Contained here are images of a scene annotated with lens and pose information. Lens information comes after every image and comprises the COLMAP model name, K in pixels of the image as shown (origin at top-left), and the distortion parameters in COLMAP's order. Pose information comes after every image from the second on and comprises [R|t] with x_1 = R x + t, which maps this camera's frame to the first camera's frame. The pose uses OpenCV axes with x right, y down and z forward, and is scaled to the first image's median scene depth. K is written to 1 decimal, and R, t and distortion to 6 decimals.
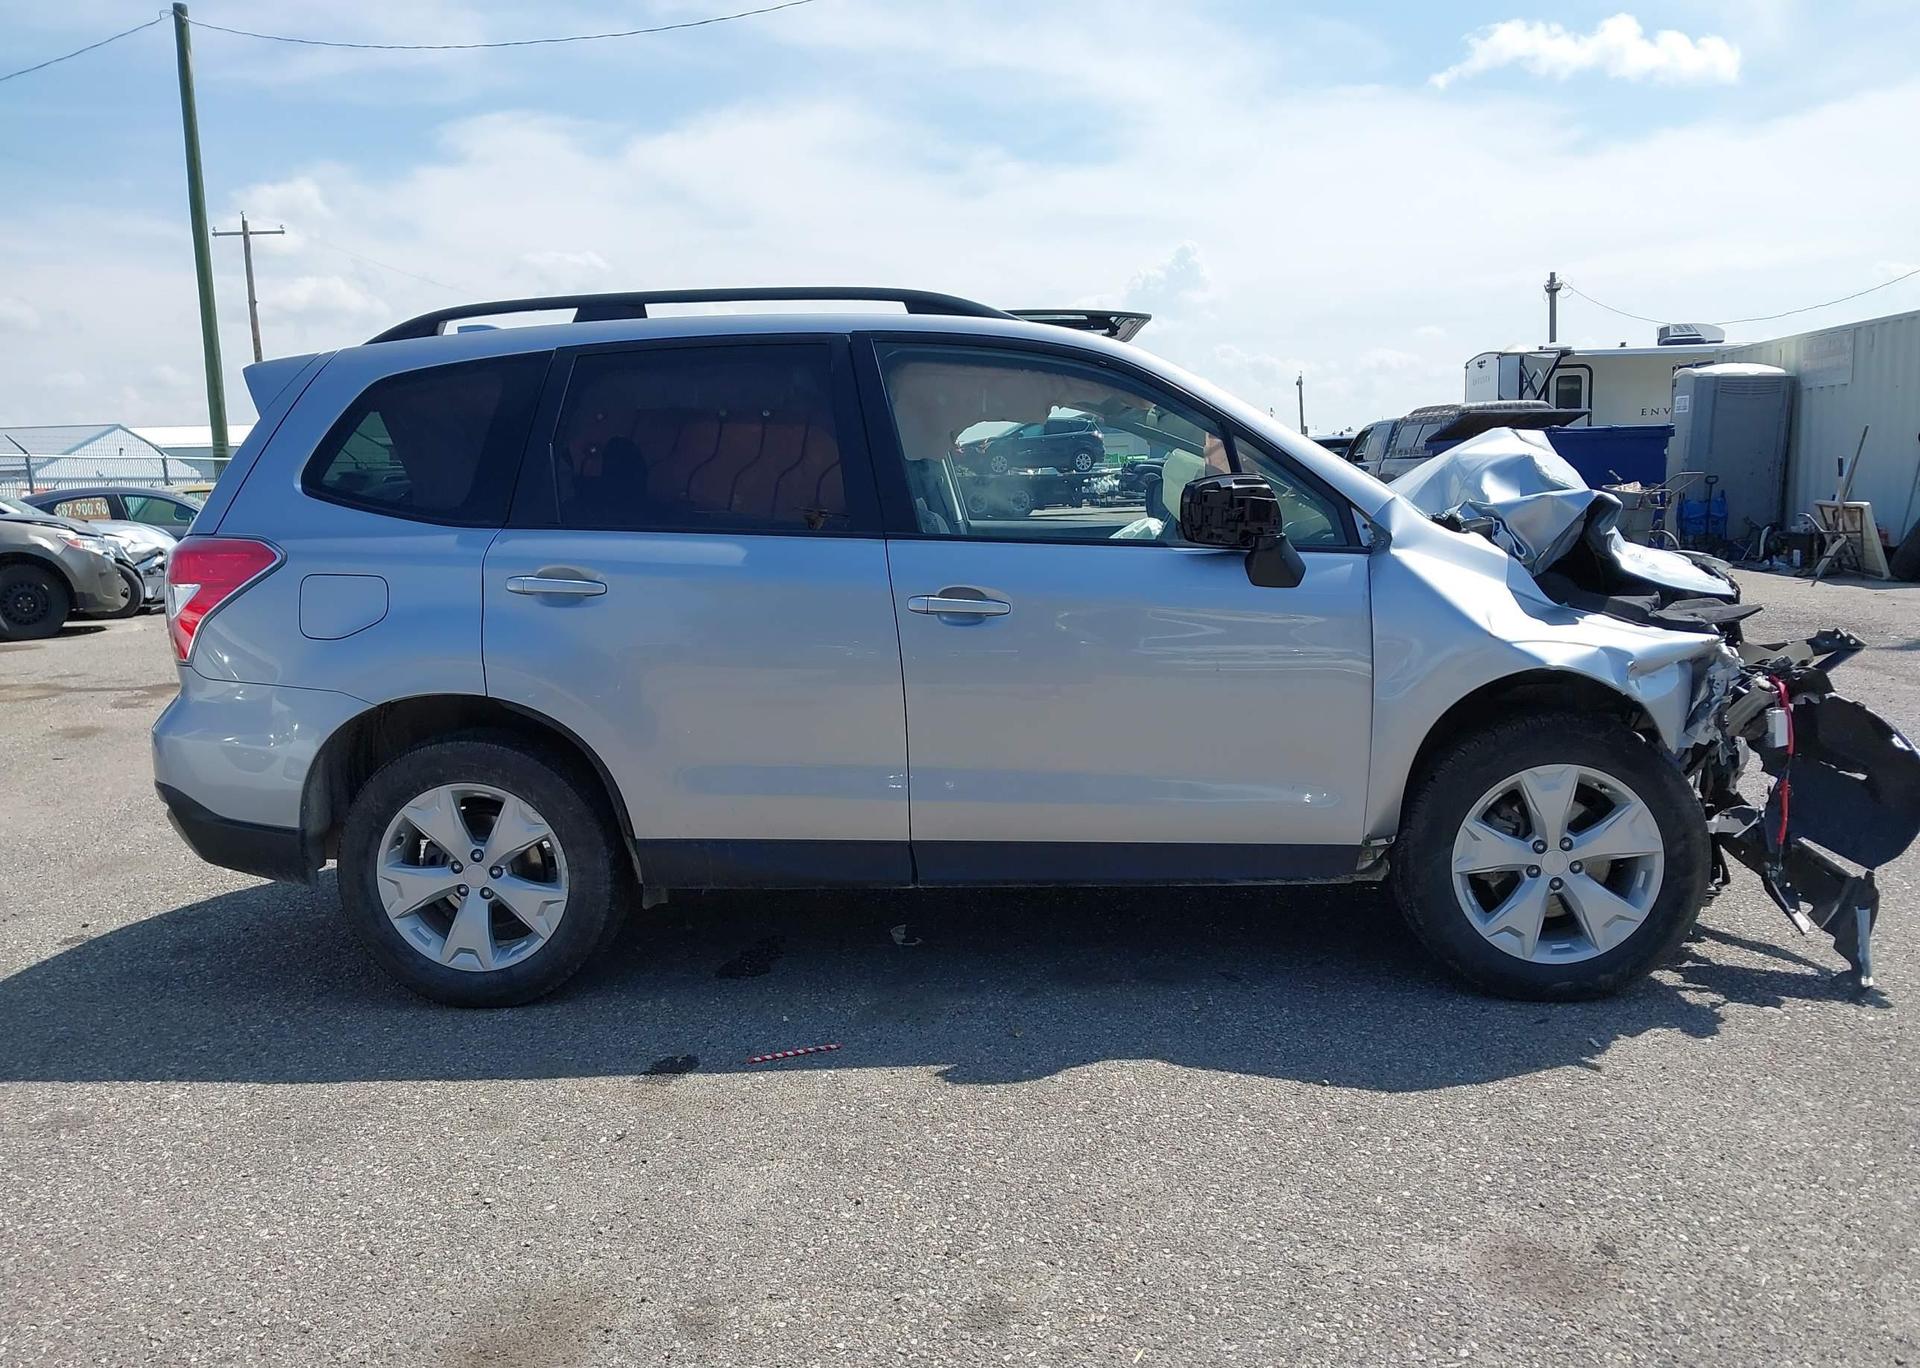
lens RADIAL K [[1443.6, 0, 892.6], [0, 1443.6, 714.2], [0, 0, 1]] dist [0.129005, -0.198978]
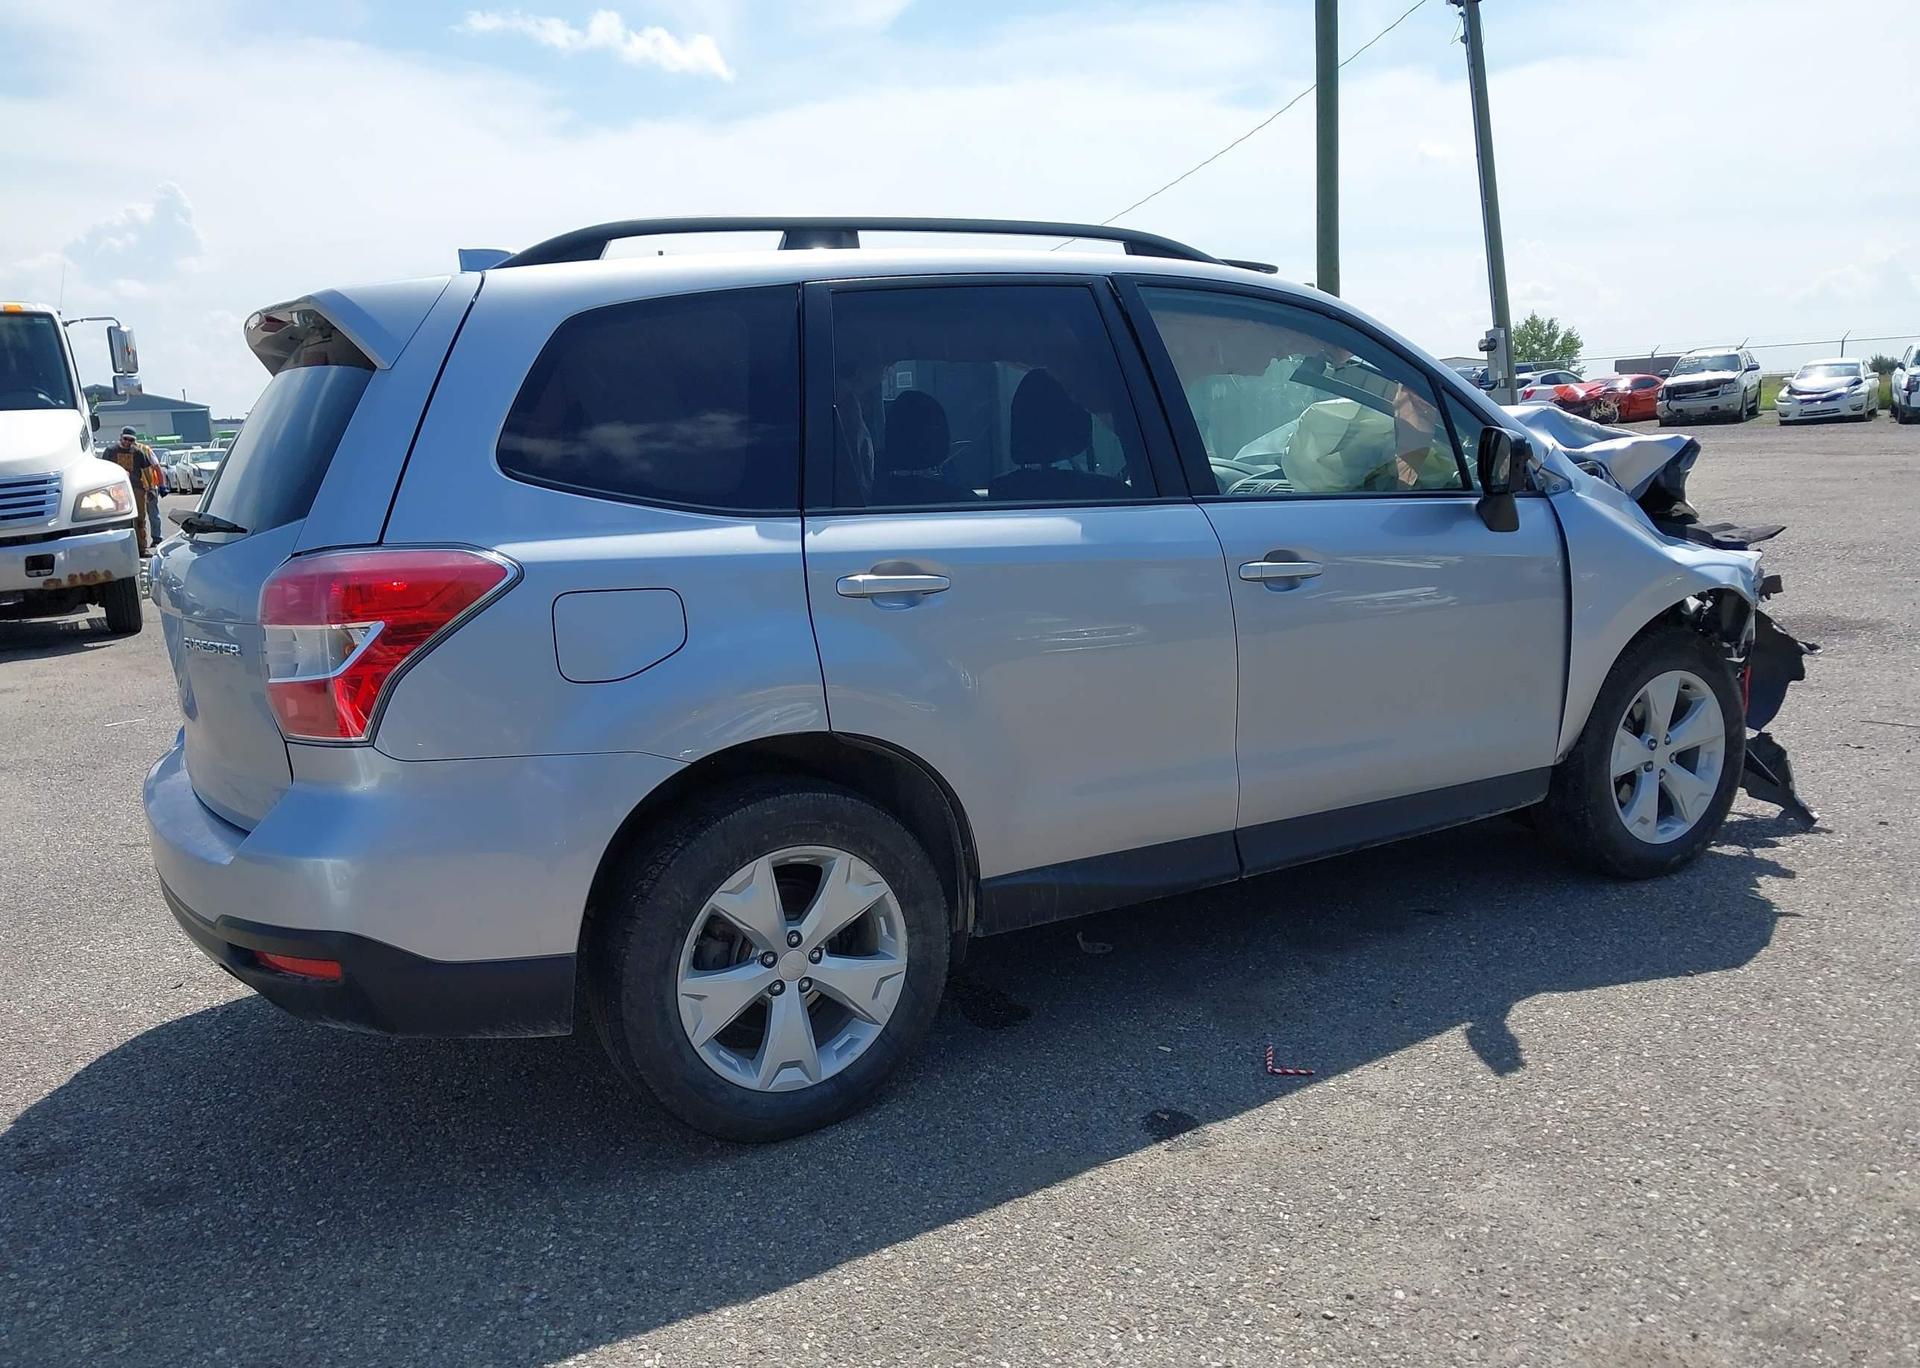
lens RADIAL K [[1522.4, 0, 797.5], [0, 1522.4, 729.2], [0, 0, 1]] dist [0.090267, -0.100415]
pose [[0.824848, -0.121315, 0.552185, -0.744097], [0.114751, 0.992301, 0.046595, -0.052863], [-0.553587, 0.024930, 0.832418, 0.336355]]
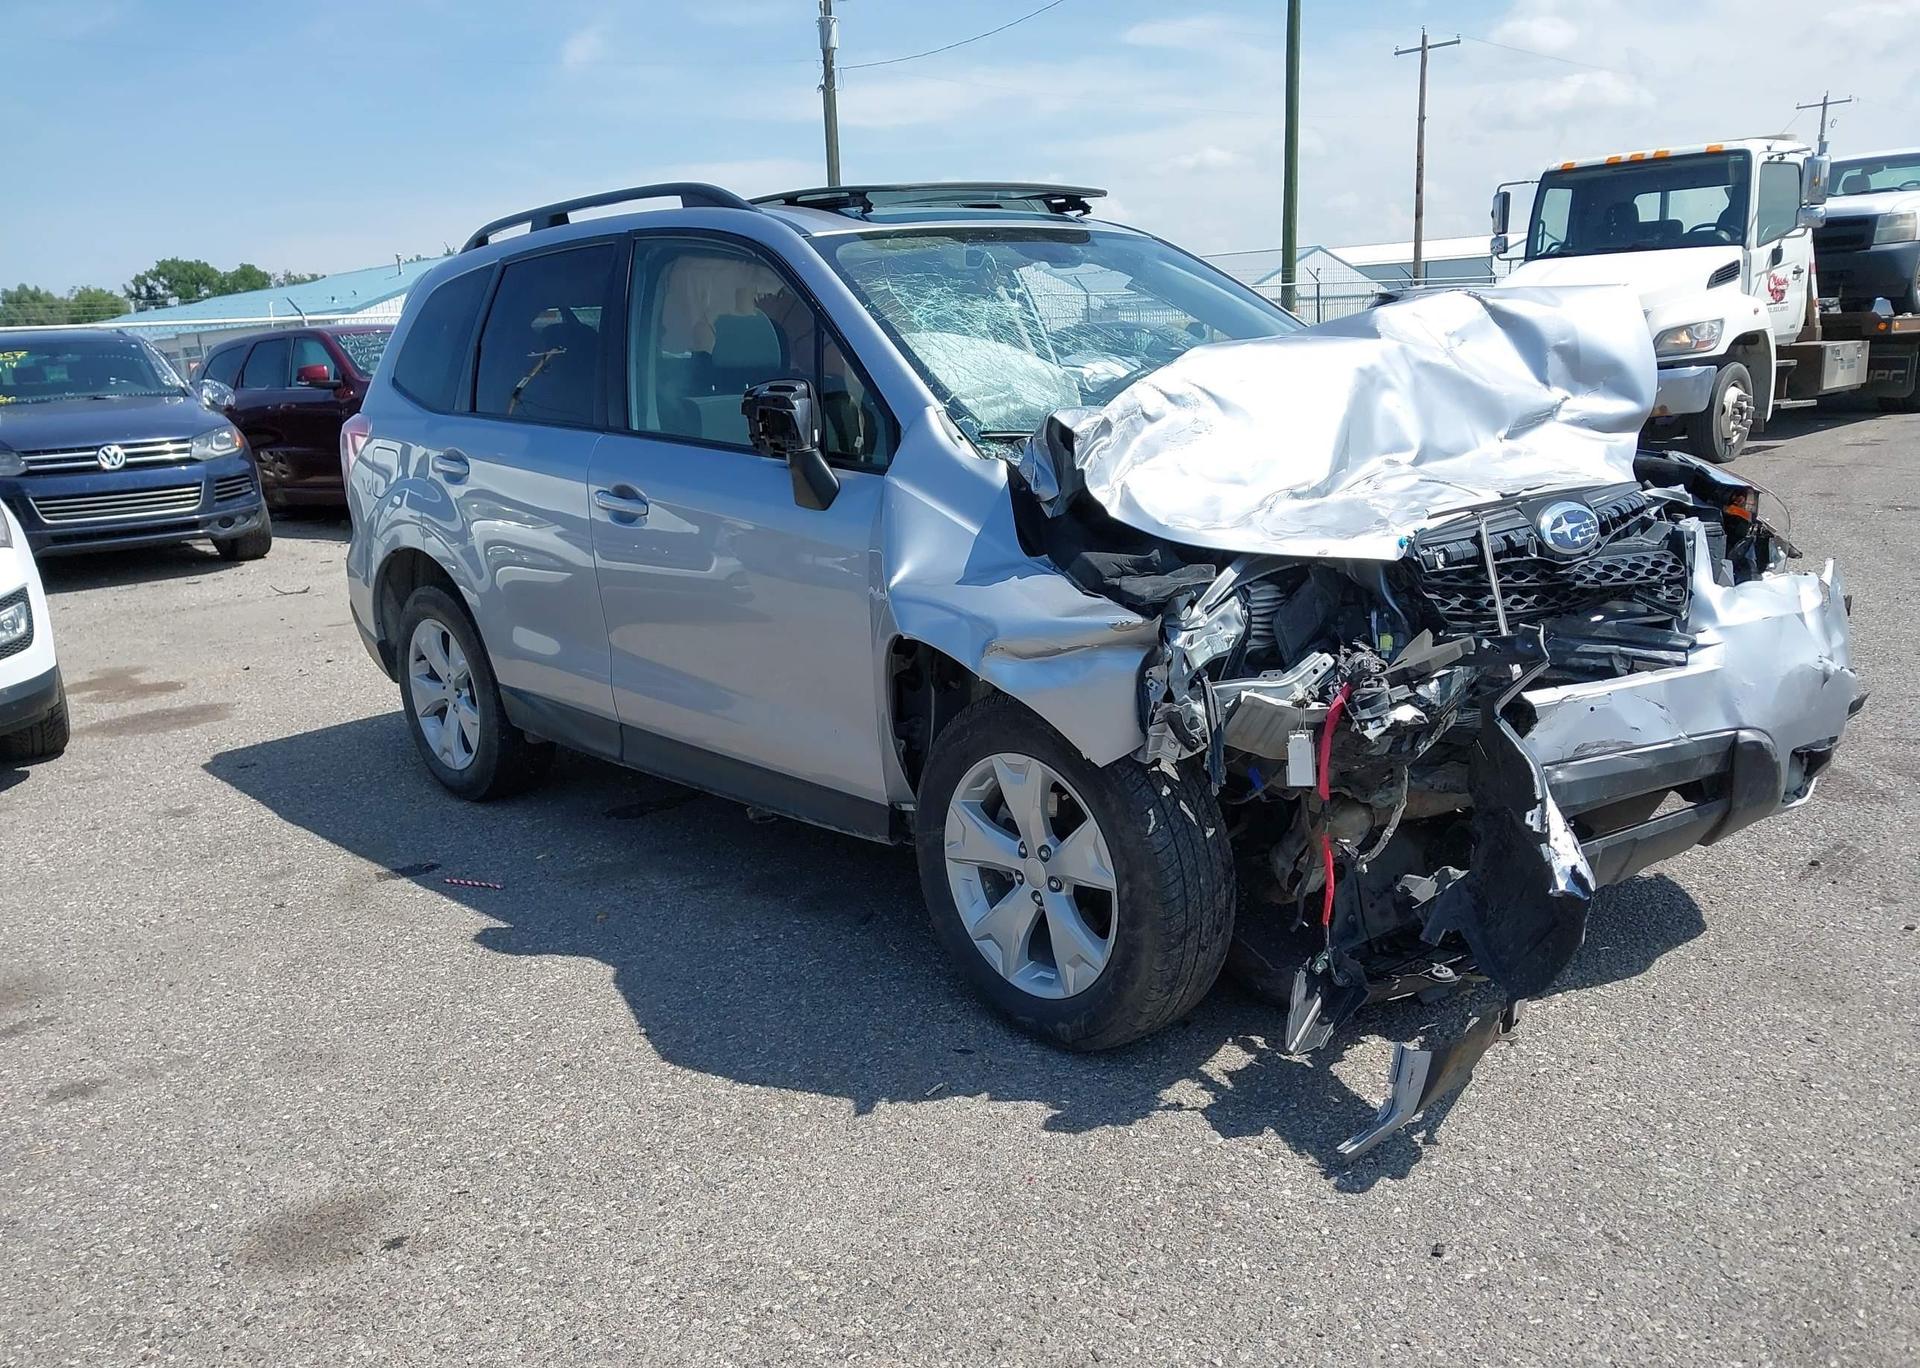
lens RADIAL K [[1415.1, 0, 932.8], [0, 1415.1, 683.3], [0, 0, 1]] dist [0.037289, -0.008012]
pose [[0.757492, 0.144442, -0.636665, 0.839443], [-0.074742, 0.987992, 0.135222, -0.098095], [0.648552, -0.054844, 0.759192, 0.356153]]
